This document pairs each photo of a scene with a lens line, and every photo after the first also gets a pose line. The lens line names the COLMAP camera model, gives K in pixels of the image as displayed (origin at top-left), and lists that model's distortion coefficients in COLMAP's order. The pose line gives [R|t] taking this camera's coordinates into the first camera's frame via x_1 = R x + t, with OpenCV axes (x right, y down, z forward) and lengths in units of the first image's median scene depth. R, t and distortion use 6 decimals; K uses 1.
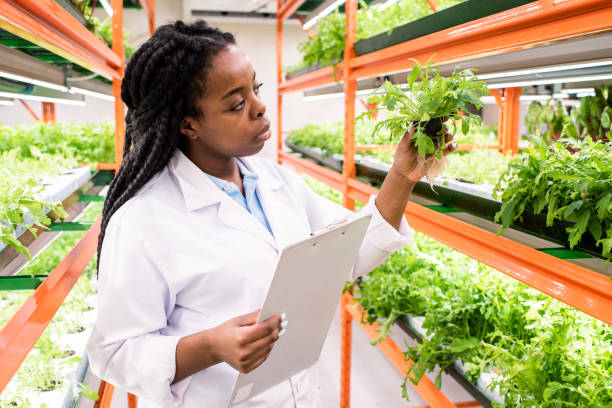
lens RADIAL K [[633.2, 0, 306.0], [0, 633.2, 204.0], [0, 0, 1]] dist [-0.081616, 0.006806]
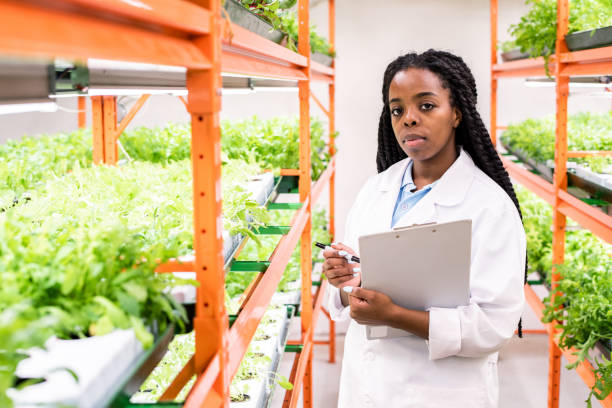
lens RADIAL K [[1021.0, 0, 306.0], [0, 1021.0, 204.0], [0, 0, 1]] dist [-0.157622, -0.033563]
pose [[0.969821, 0.016515, -0.243258, 0.073453], [-0.022157, 0.999545, -0.020476, 0.016885], [0.242809, 0.025248, 0.969745, -0.454280]]
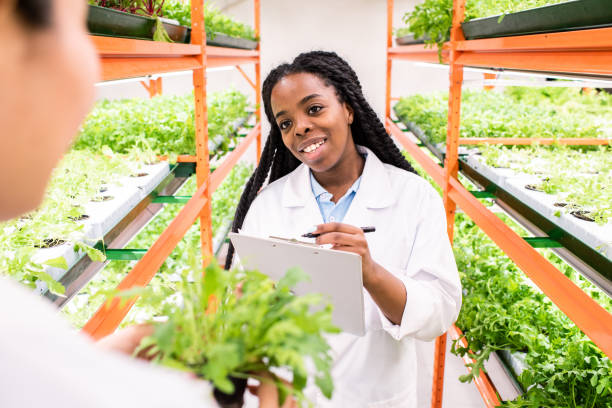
lens RADIAL K [[618.9, 0, 306.0], [0, 618.9, 204.0], [0, 0, 1]] dist [-0.128143, 0.174012]
pose [[0.980822, 0.040034, -0.190748, 0.037364], [-0.021265, 0.994815, 0.099449, -0.088752], [0.193741, -0.093485, 0.976589, 0.122840]]
